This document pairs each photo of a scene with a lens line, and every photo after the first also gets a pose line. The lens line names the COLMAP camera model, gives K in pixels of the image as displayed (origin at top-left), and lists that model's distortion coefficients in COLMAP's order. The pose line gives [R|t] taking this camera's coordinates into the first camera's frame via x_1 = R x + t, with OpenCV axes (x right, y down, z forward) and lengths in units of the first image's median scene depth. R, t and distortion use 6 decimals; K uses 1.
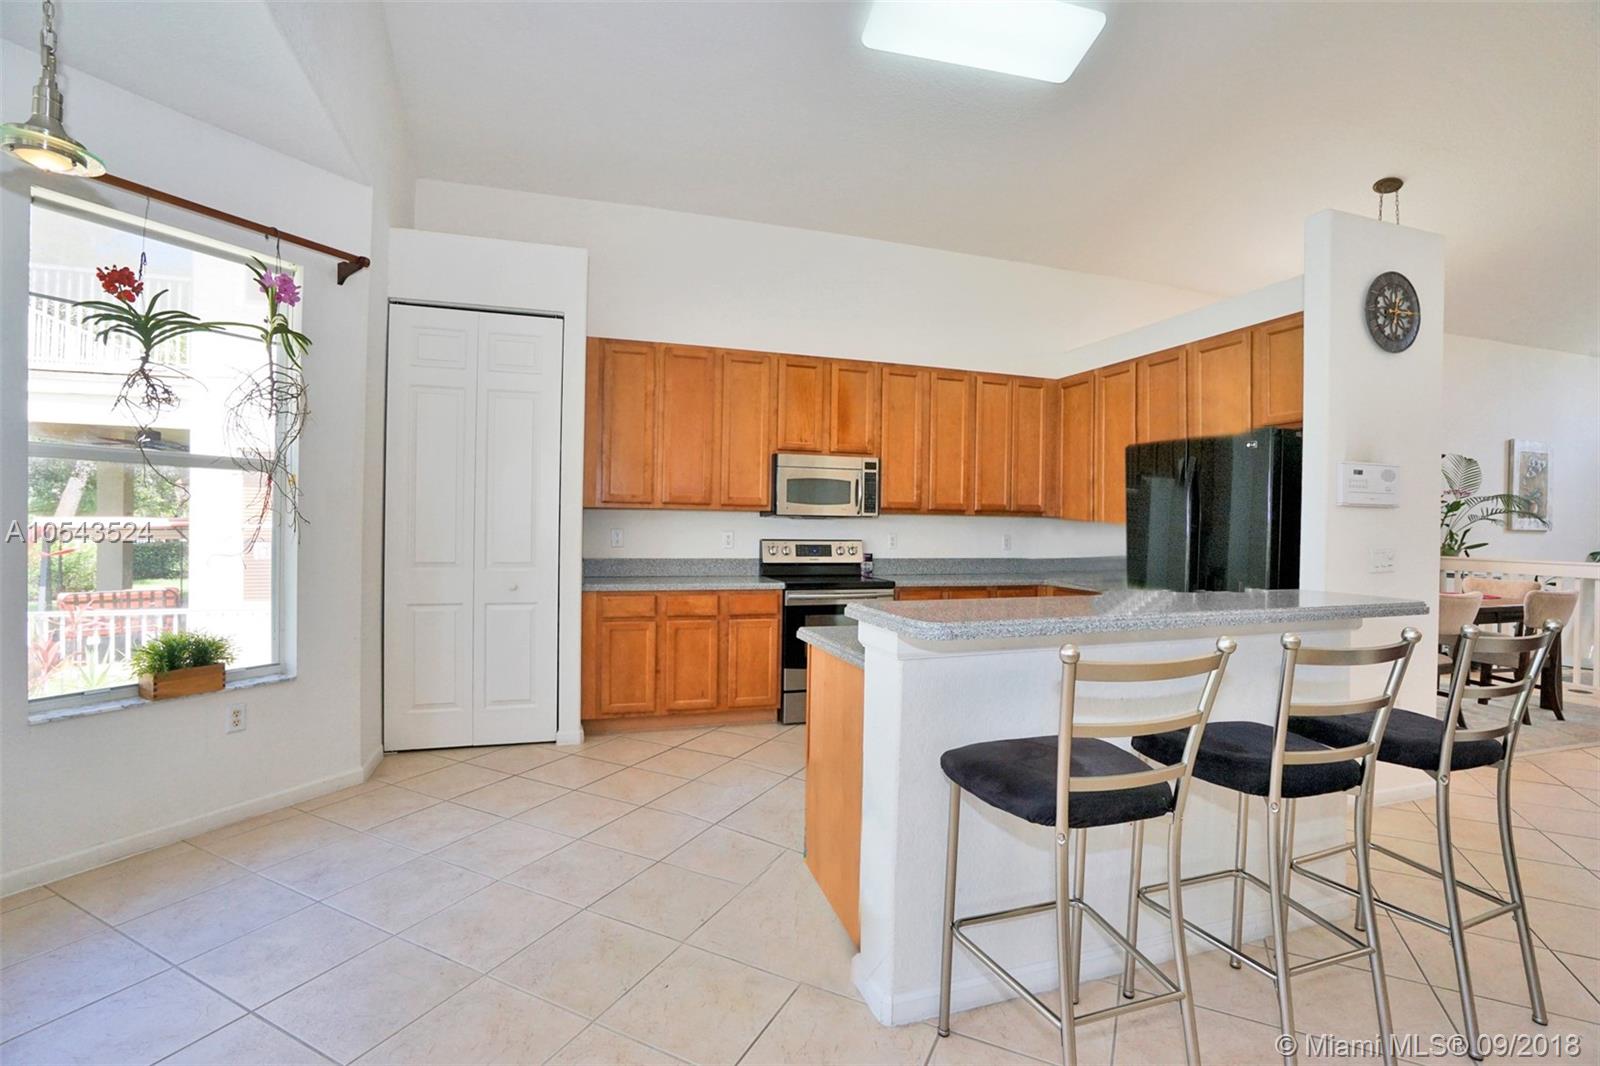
lens RADIAL K [[754.3, 0, 799.1], [0, 754.3, 530.7], [0, 0, 1]] dist [-0.062154, 0.025969]
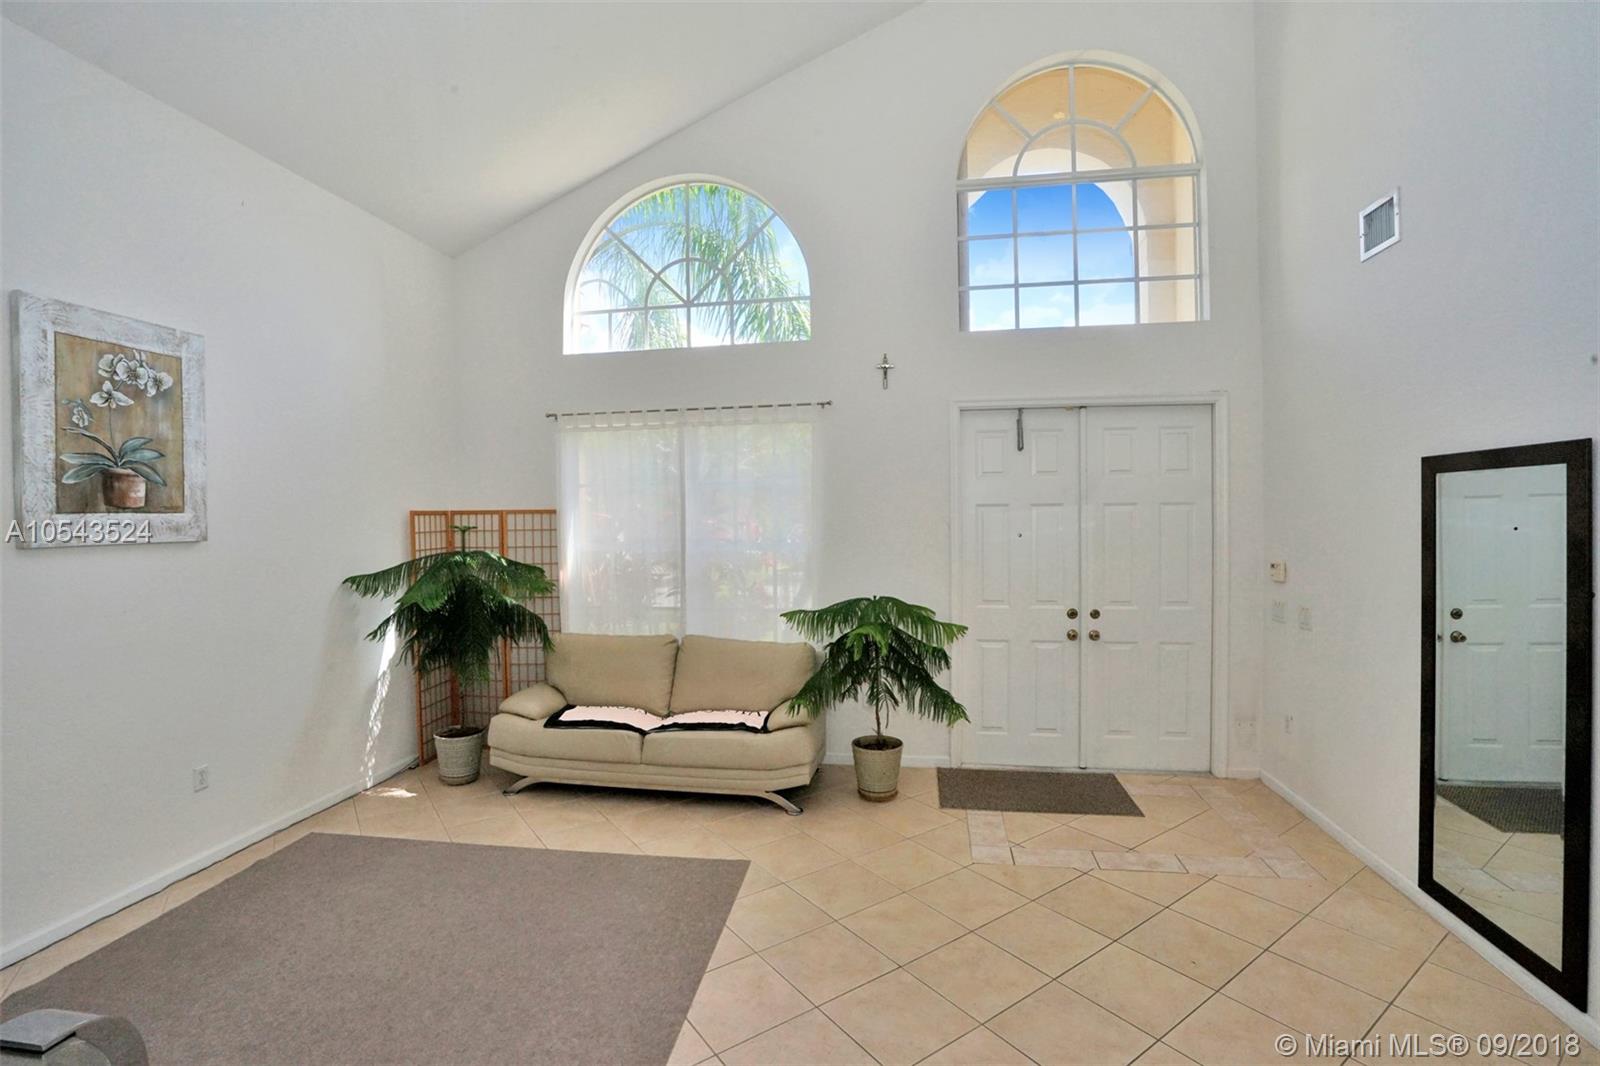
lens RADIAL K [[733.9, 0, 800.0], [0, 733.9, 533.0], [0, 0, 1]] dist [-0.058843, 0.020134]
pose [[0.477614, -0.041266, 0.877600, 1.448374], [0.026050, 0.999122, 0.032803, -0.015825], [-0.878184, 0.007194, 0.478270, 0.849202]]
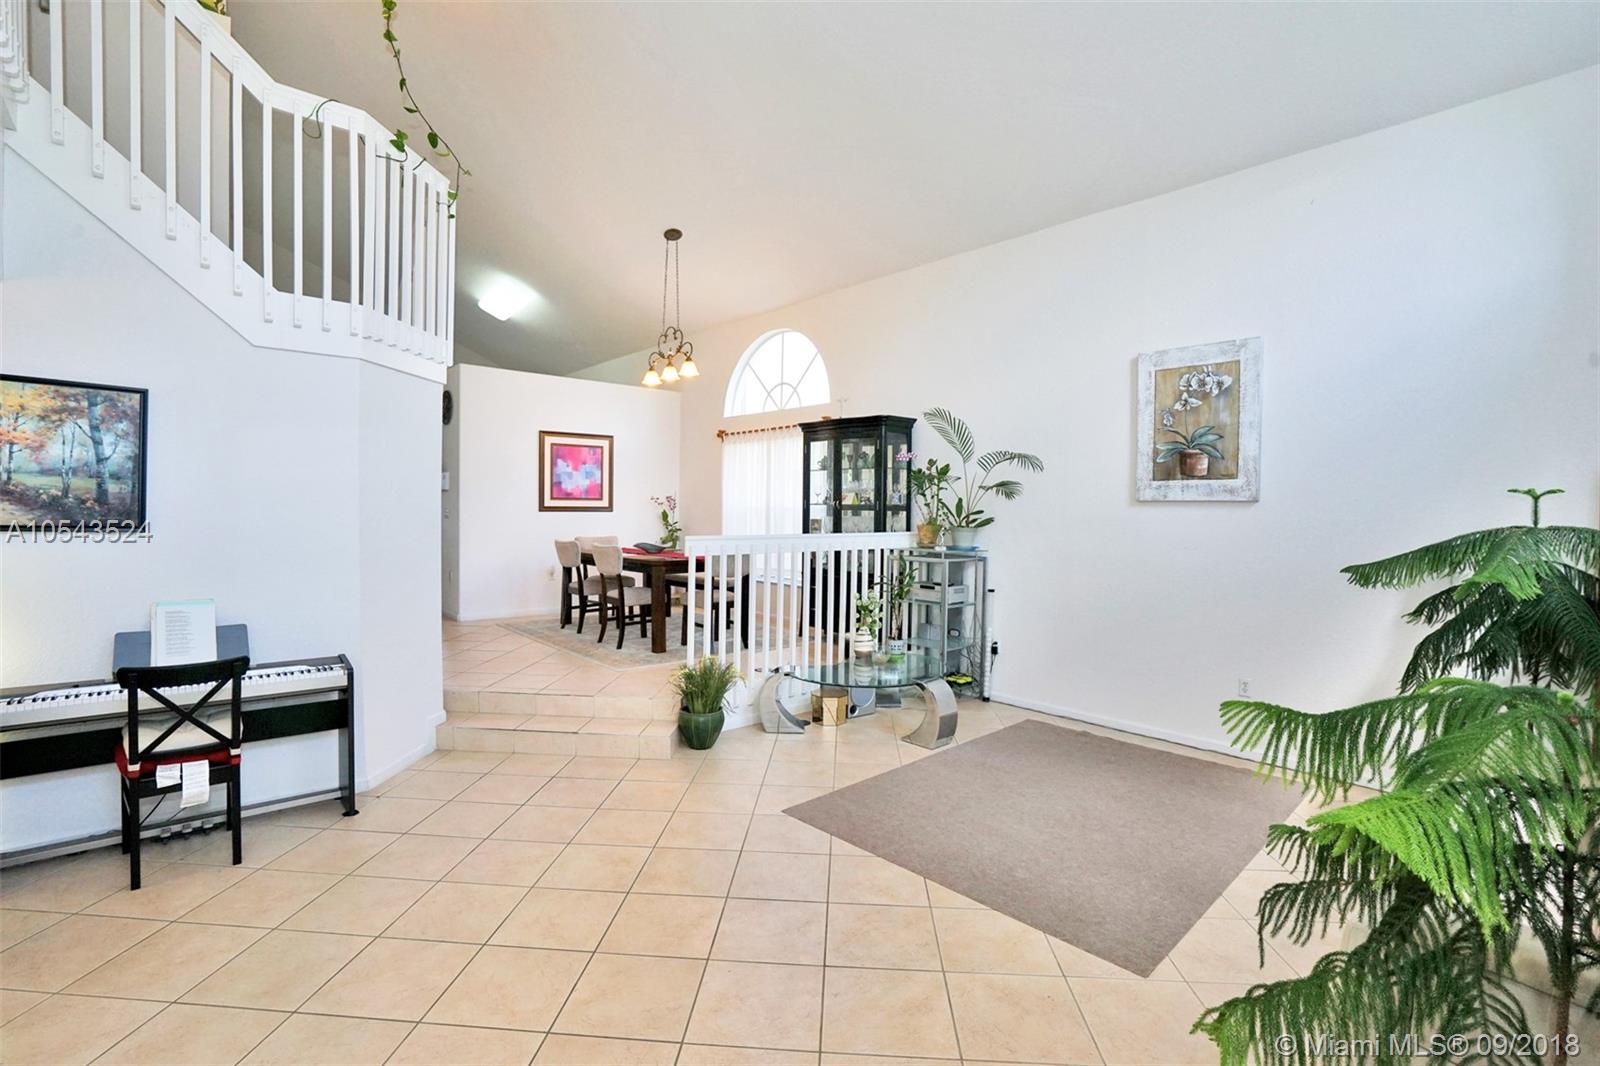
lens RADIAL K [[733.9, 0, 800.0], [0, 733.9, 533.0], [0, 0, 1]] dist [-0.058843, 0.020134]
pose [[0.378113, 0.020461, -0.925533, 2.434310], [-0.015295, 0.999757, 0.015854, 0.036075], [0.925633, 0.008161, 0.378335, 0.843709]]
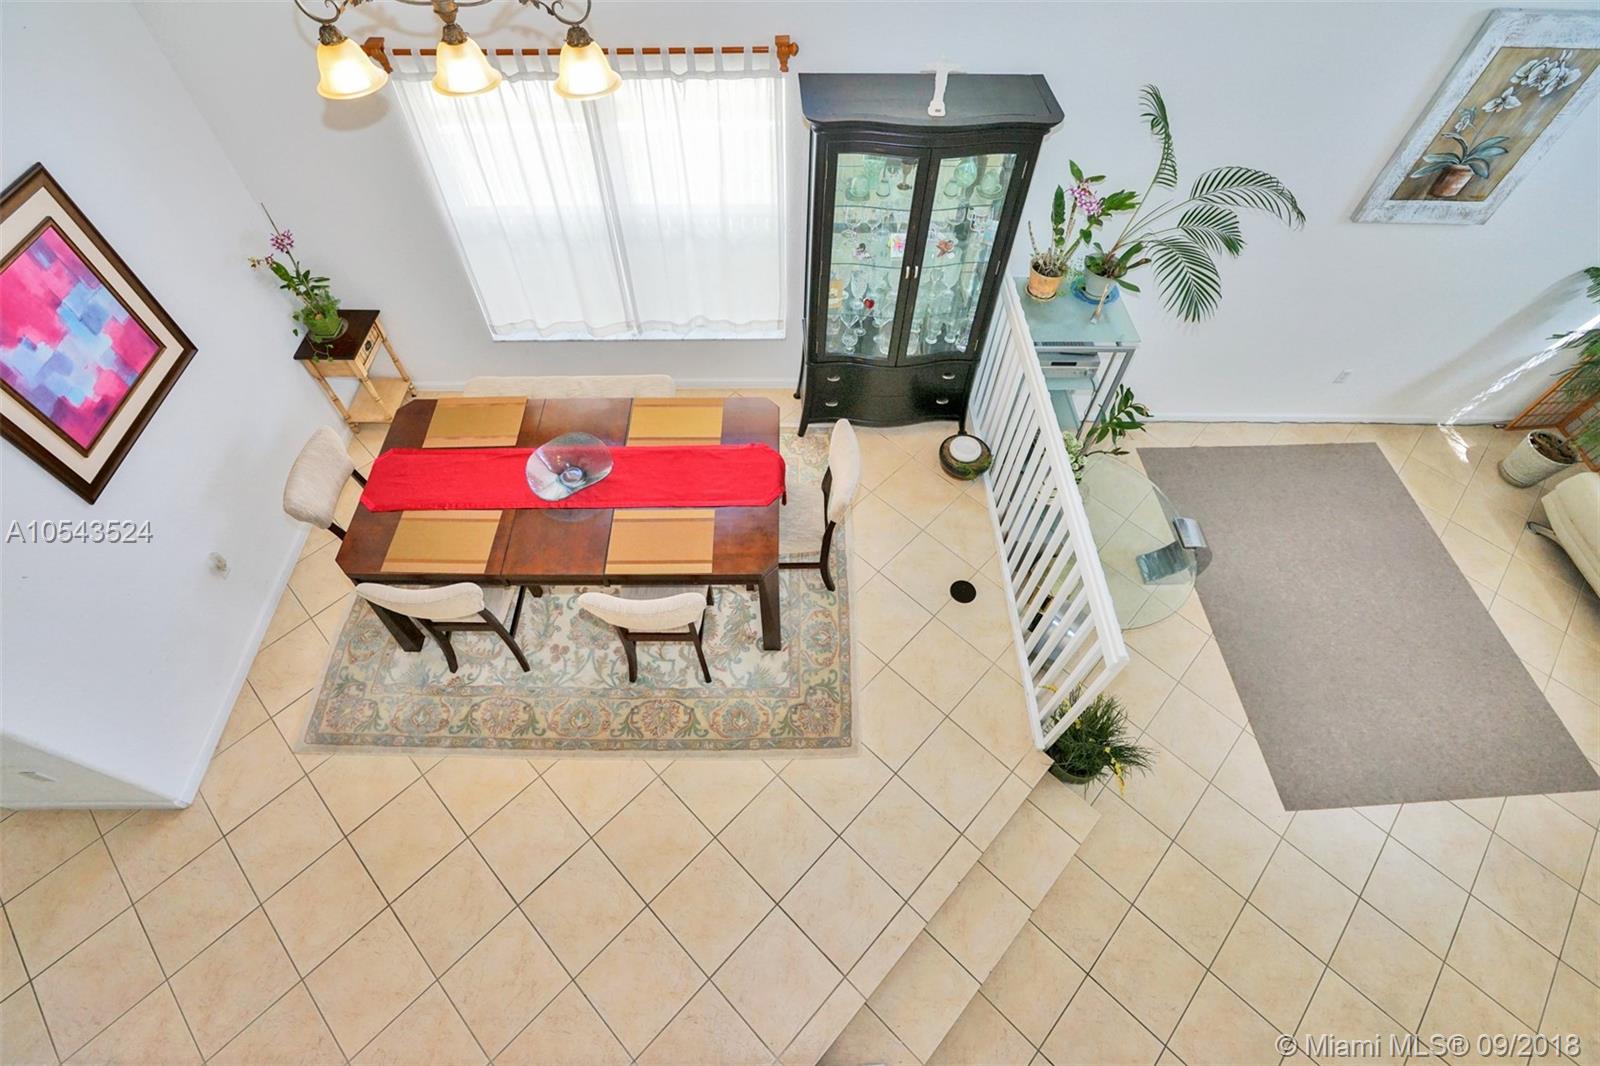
lens RADIAL K [[717.6, 0, 800.0], [0, 717.6, 525.8], [0, 0, 1]] dist [-0.043447, 0.010965]
pose [[0.948967, 0.256030, -0.184146, 1.284179], [-0.001351, 0.587192, 0.809447, -0.443476], [0.315372, -0.767889, 0.557572, 0.771761]]
